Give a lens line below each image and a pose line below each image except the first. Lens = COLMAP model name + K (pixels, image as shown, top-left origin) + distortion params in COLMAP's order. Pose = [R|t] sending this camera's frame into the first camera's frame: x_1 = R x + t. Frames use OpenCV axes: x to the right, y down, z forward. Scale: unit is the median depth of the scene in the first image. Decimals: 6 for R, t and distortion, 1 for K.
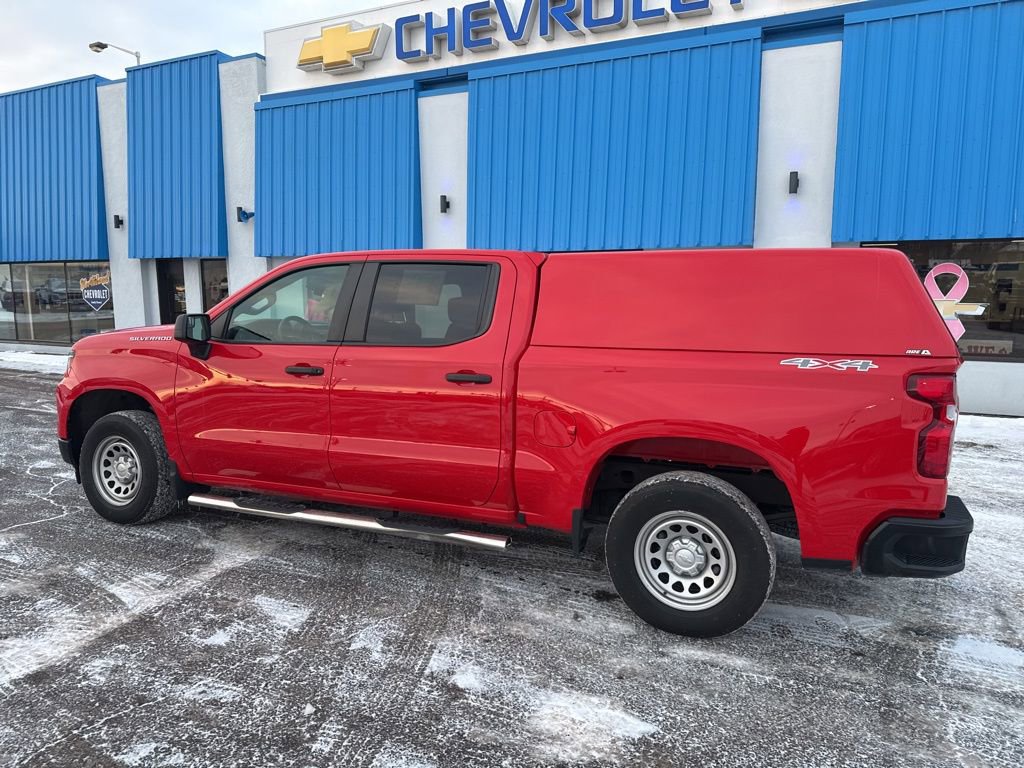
lens RADIAL K [[713.2, 0, 517.1], [0, 713.2, 381.7], [0, 0, 1]] dist [0.037662, -0.038891]
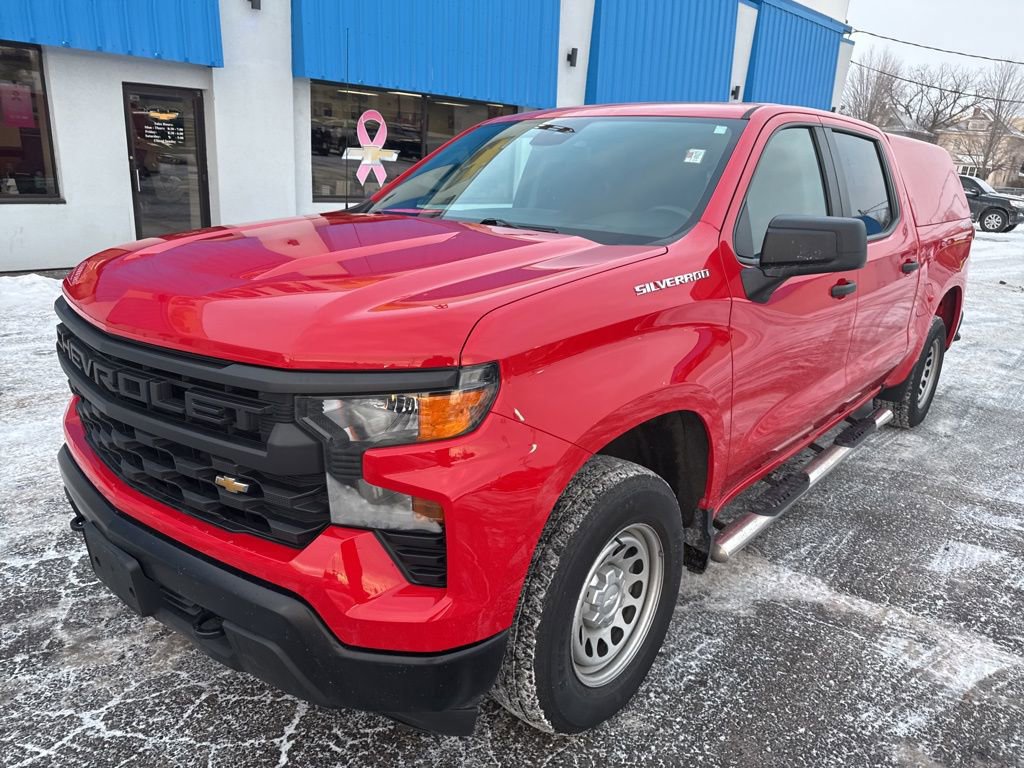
lens RADIAL K [[719.3, 0, 519.7], [0, 719.3, 383.9], [0, 0, 1]] dist [0.025432, -0.019072]
pose [[0.303293, -0.281373, 0.910408, -1.215761], [0.058128, 0.959094, 0.277055, -0.161542], [-0.951123, -0.031108, 0.307242, 1.220093]]
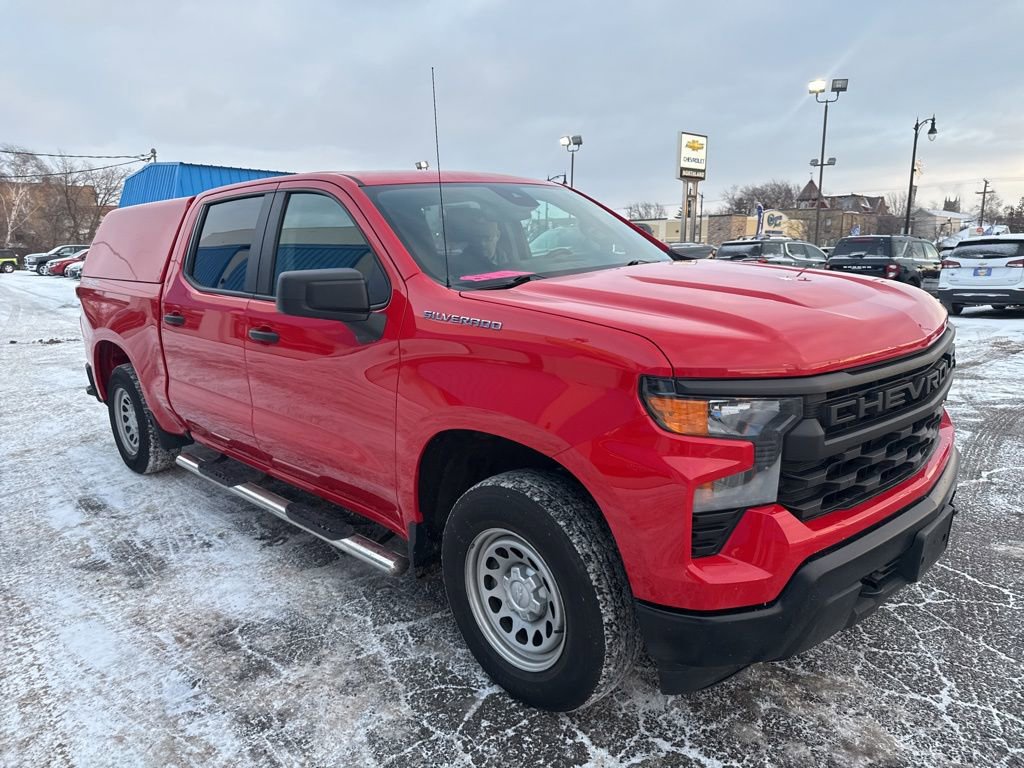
lens RADIAL K [[713.2, 0, 512.7], [0, 713.2, 397.7], [0, 0, 1]] dist [0.037662, -0.038891]
pose [[-0.927626, -0.068867, 0.367106, -0.738901], [0.053935, 0.947857, 0.314098, -0.240302], [-0.369595, 0.311165, -0.875543, 2.311039]]
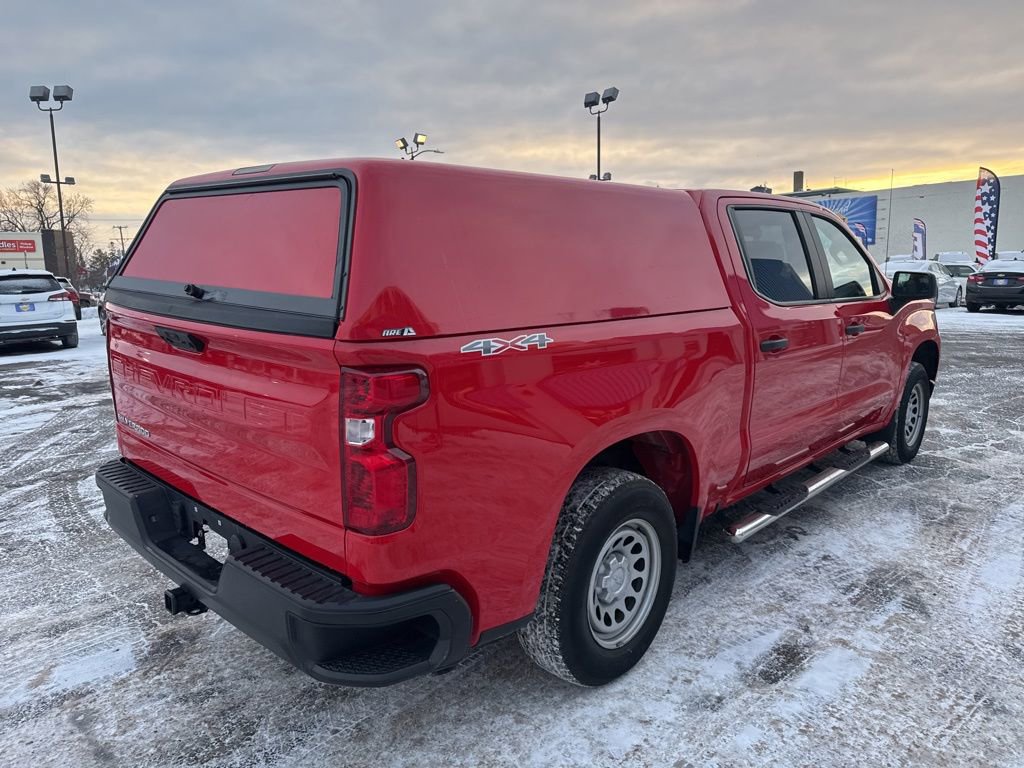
lens RADIAL K [[713.2, 0, 517.5], [0, 713.2, 391.1], [0, 0, 1]] dist [0.037662, -0.038891]
pose [[-0.334317, 0.160432, -0.928705, 1.094204], [-0.098454, 0.974068, 0.203710, -0.134941], [0.937304, 0.159538, -0.309852, 1.501426]]
